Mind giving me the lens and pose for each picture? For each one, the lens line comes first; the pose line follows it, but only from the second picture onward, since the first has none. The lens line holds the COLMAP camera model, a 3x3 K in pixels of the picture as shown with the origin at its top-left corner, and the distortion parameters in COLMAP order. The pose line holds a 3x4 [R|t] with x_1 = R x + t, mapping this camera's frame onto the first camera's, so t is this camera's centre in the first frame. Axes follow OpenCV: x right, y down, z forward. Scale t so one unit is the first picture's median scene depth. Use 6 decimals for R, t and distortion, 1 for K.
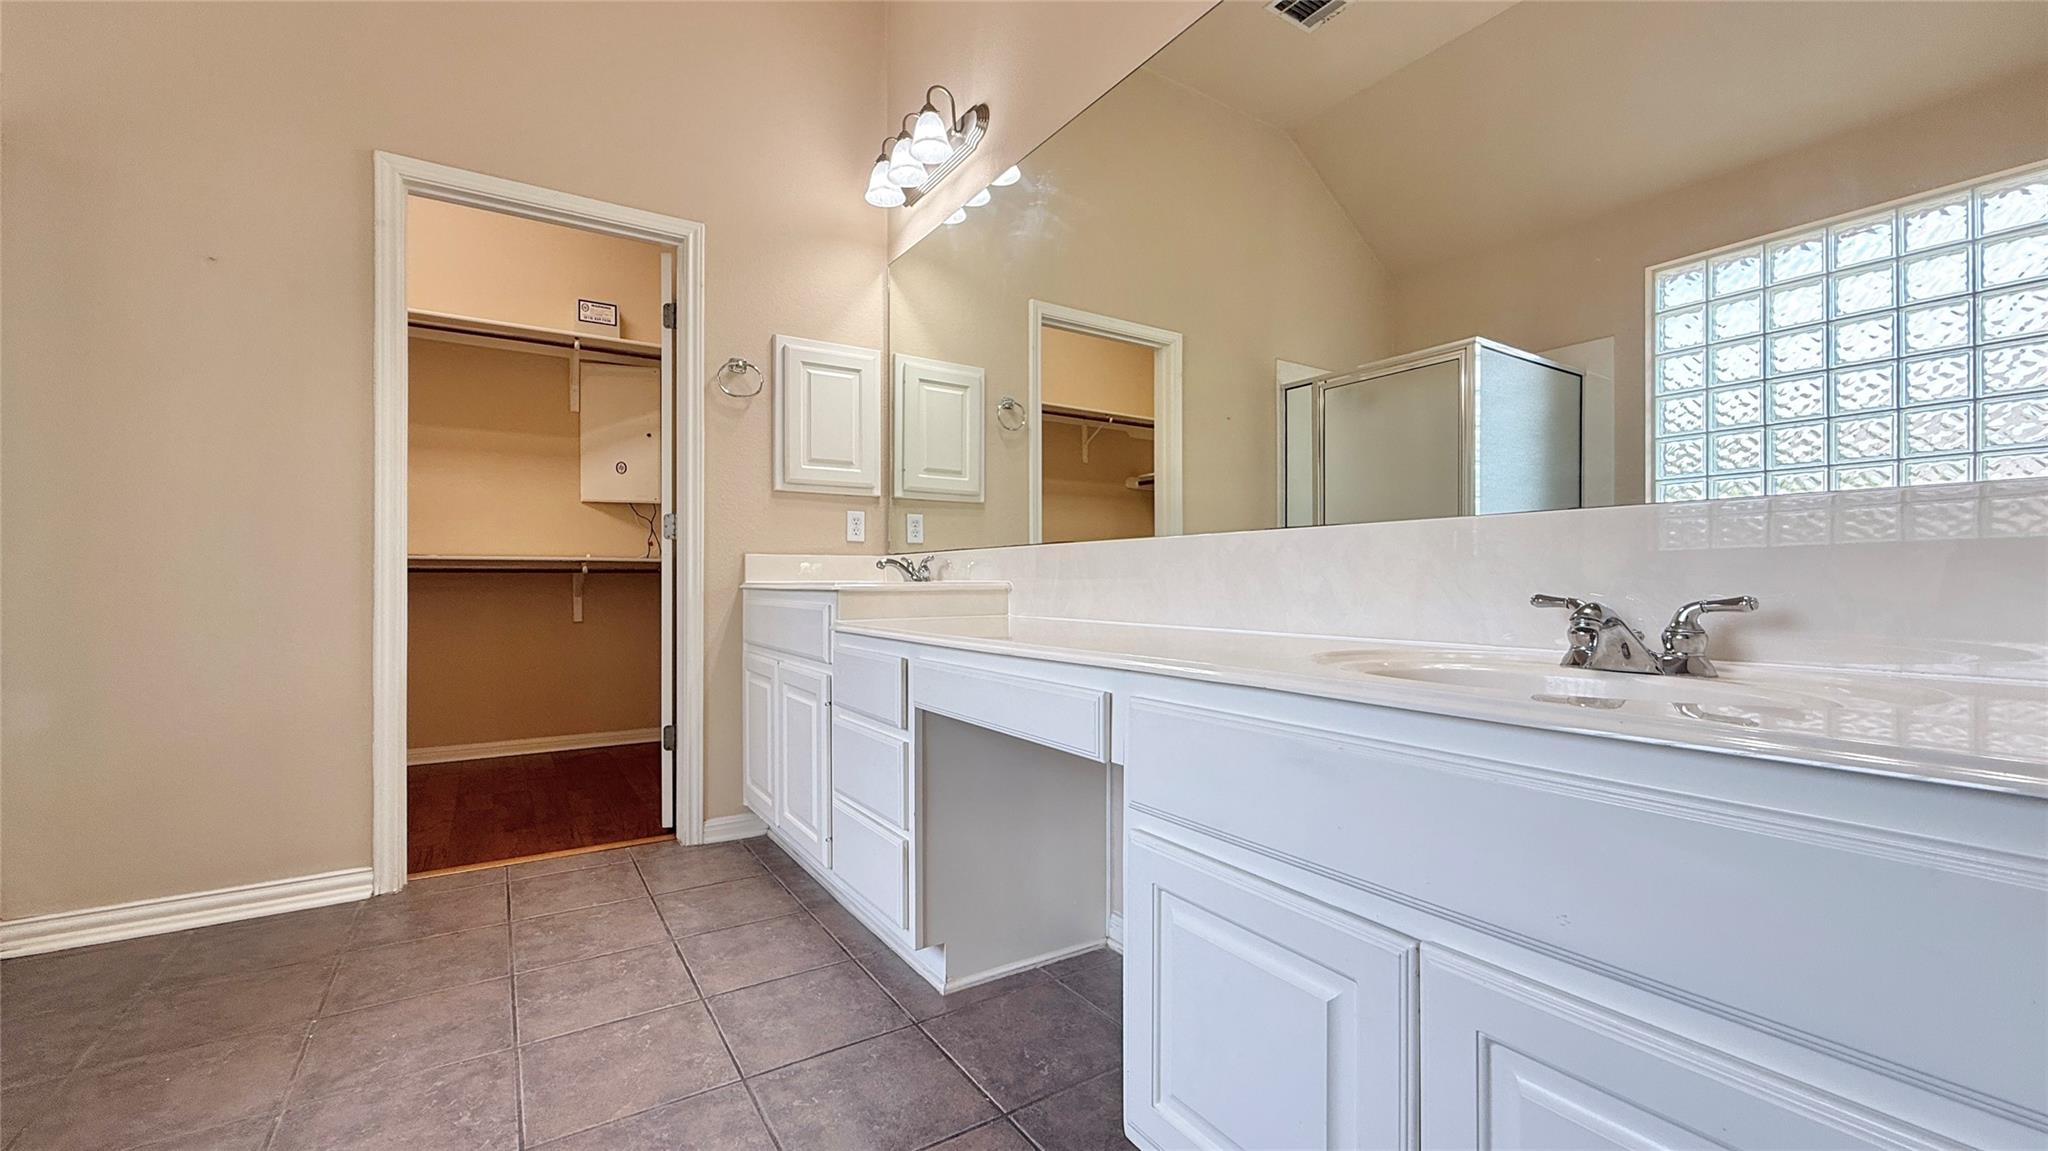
lens RADIAL K [[815.6, 0, 1026.3], [0, 815.6, 583.6], [0, 0, 1]] dist [0.005344, -0.000304]
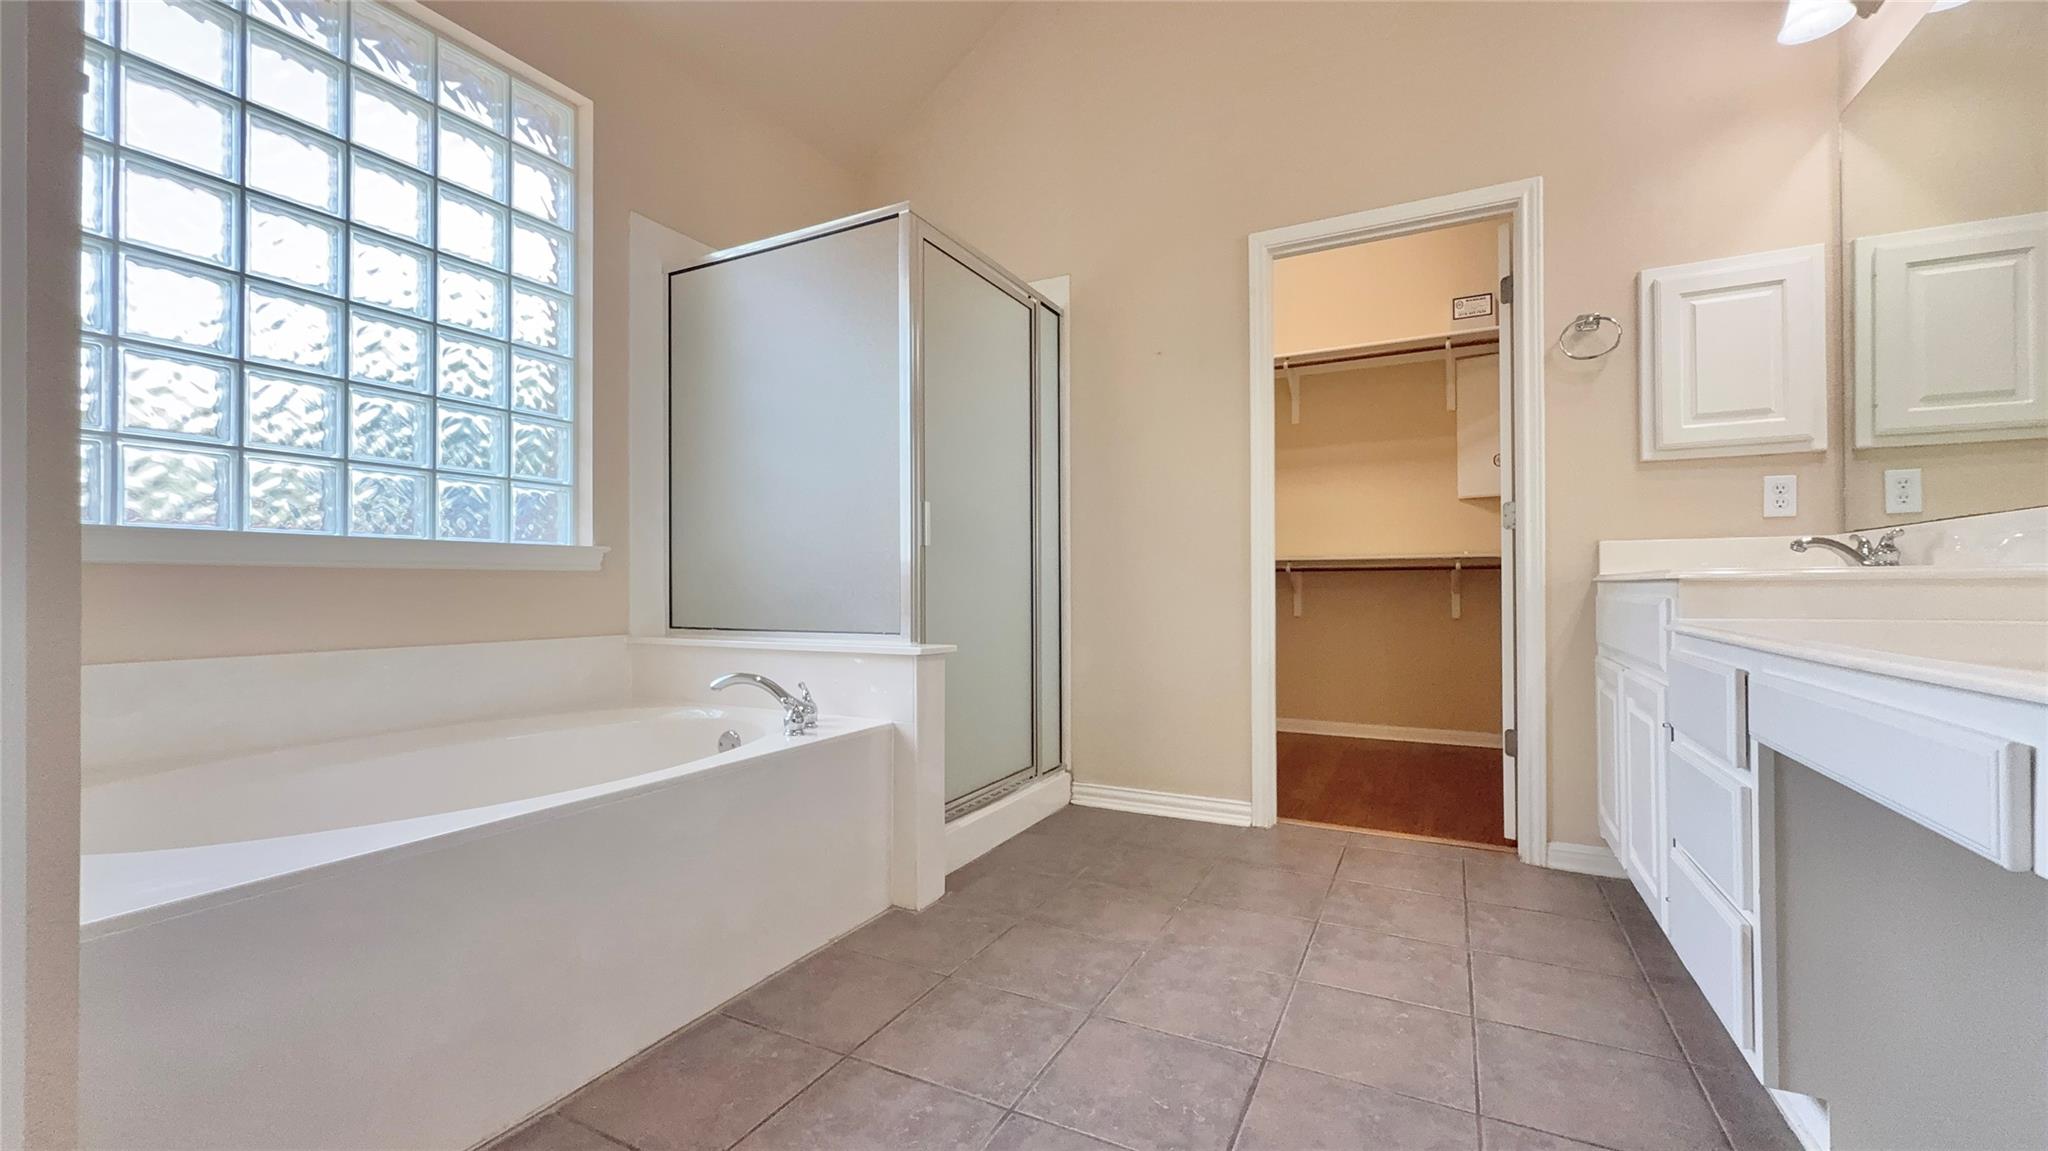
lens RADIAL K [[815.6, 0, 1023.7], [0, 815.6, 587.2], [0, 0, 1]] dist [0.005344, -0.000304]
pose [[0.499248, -0.001416, -0.866458, 0.099878], [0.003087, 0.999995, 0.000144, 0.010221], [0.866453, -0.002747, 0.499250, 0.057999]]
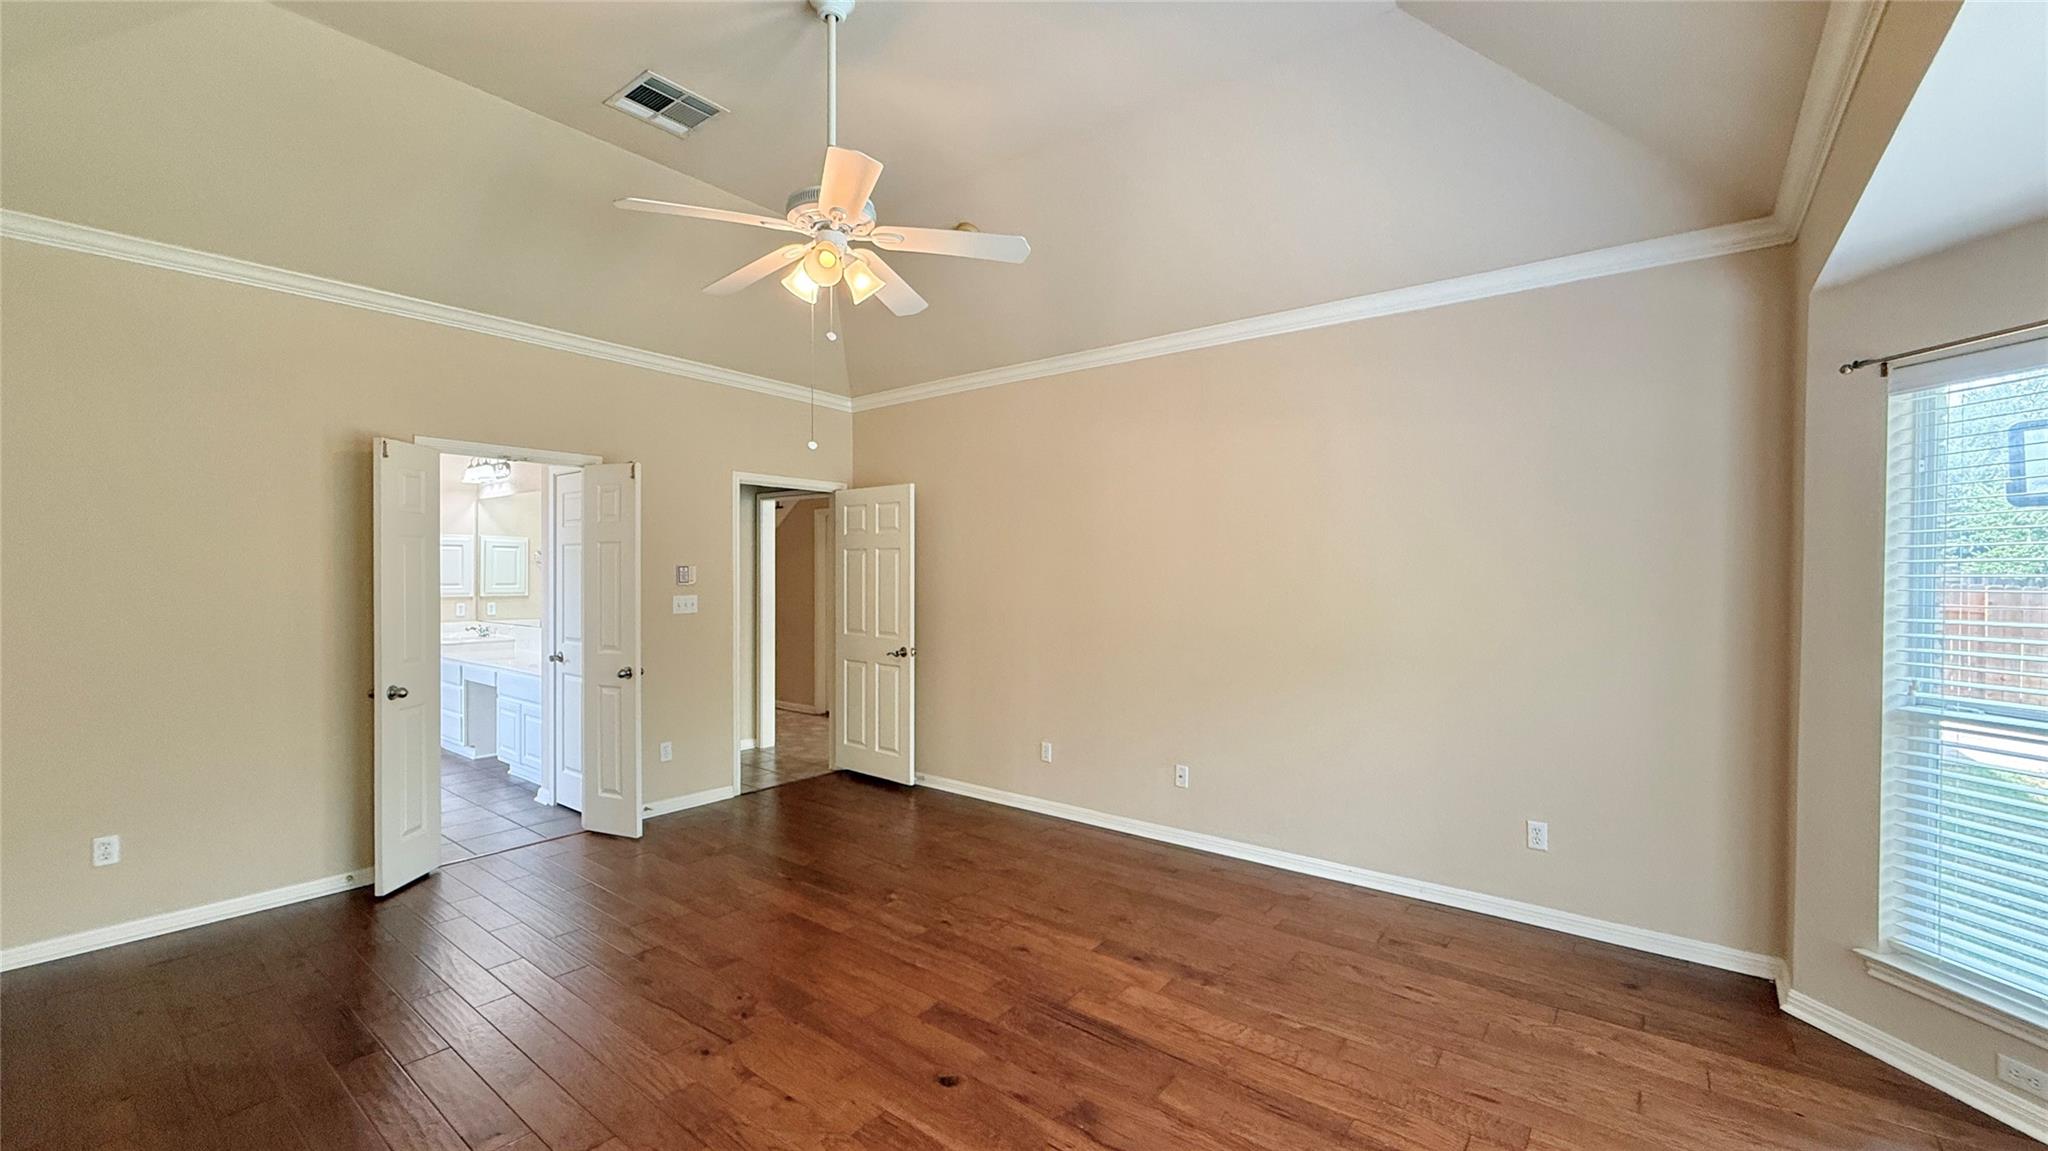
lens RADIAL K [[815.6, 0, 1018.4], [0, 815.6, 578.7], [0, 0, 1]] dist [0.005344, -0.000304]
pose [[0.947427, 0.005040, 0.319933, 0.648818], [-0.008311, 0.999926, 0.008860, -0.219983], [-0.319864, -0.011054, 0.947399, -2.033431]]
